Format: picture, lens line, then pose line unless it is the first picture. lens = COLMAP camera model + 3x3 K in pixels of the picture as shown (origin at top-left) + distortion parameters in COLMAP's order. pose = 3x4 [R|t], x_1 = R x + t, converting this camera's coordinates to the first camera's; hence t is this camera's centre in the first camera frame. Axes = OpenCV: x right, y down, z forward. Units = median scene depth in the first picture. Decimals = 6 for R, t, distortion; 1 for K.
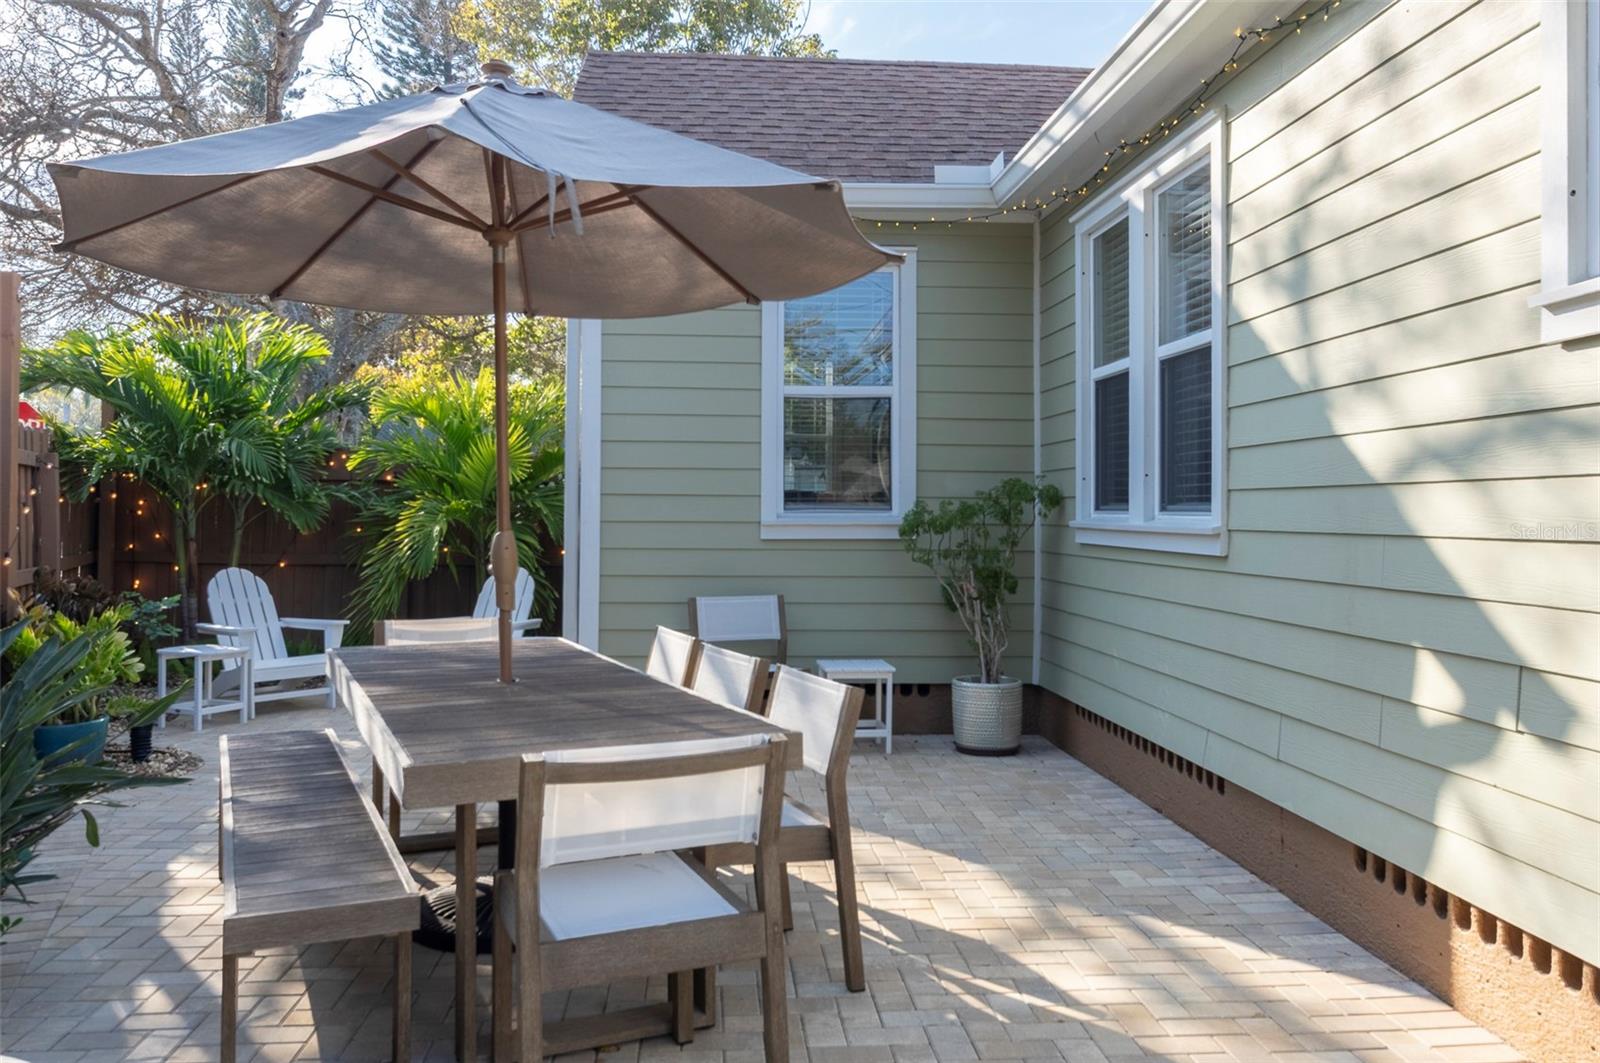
lens RADIAL K [[1218.7, 0, 803.7], [0, 1218.7, 523.2], [0, 0, 1]] dist [0.001505, -0.003730]
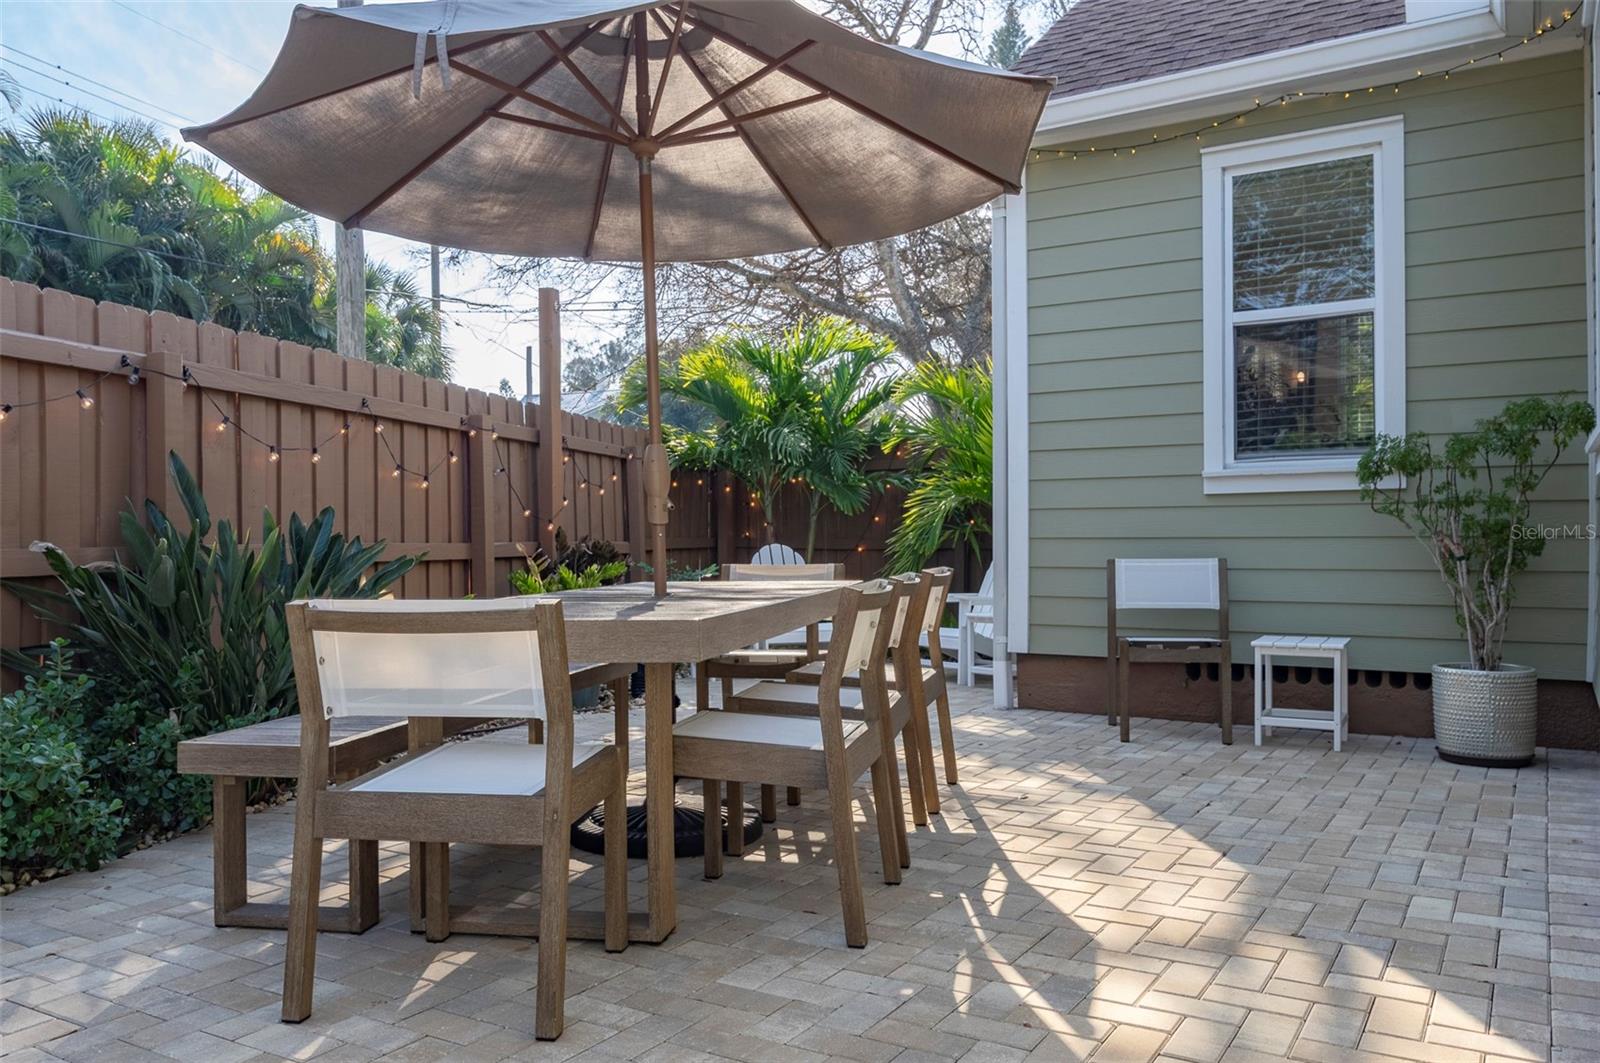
lens RADIAL K [[1218.7, 0, 824.2], [0, 1218.7, 569.5], [0, 0, 1]] dist [0.001505, -0.003730]
pose [[0.820792, 0.003532, -0.571216, 0.249585], [0.005956, 0.999874, 0.014741, 0.054834], [0.571196, -0.015502, 0.820667, 0.149658]]
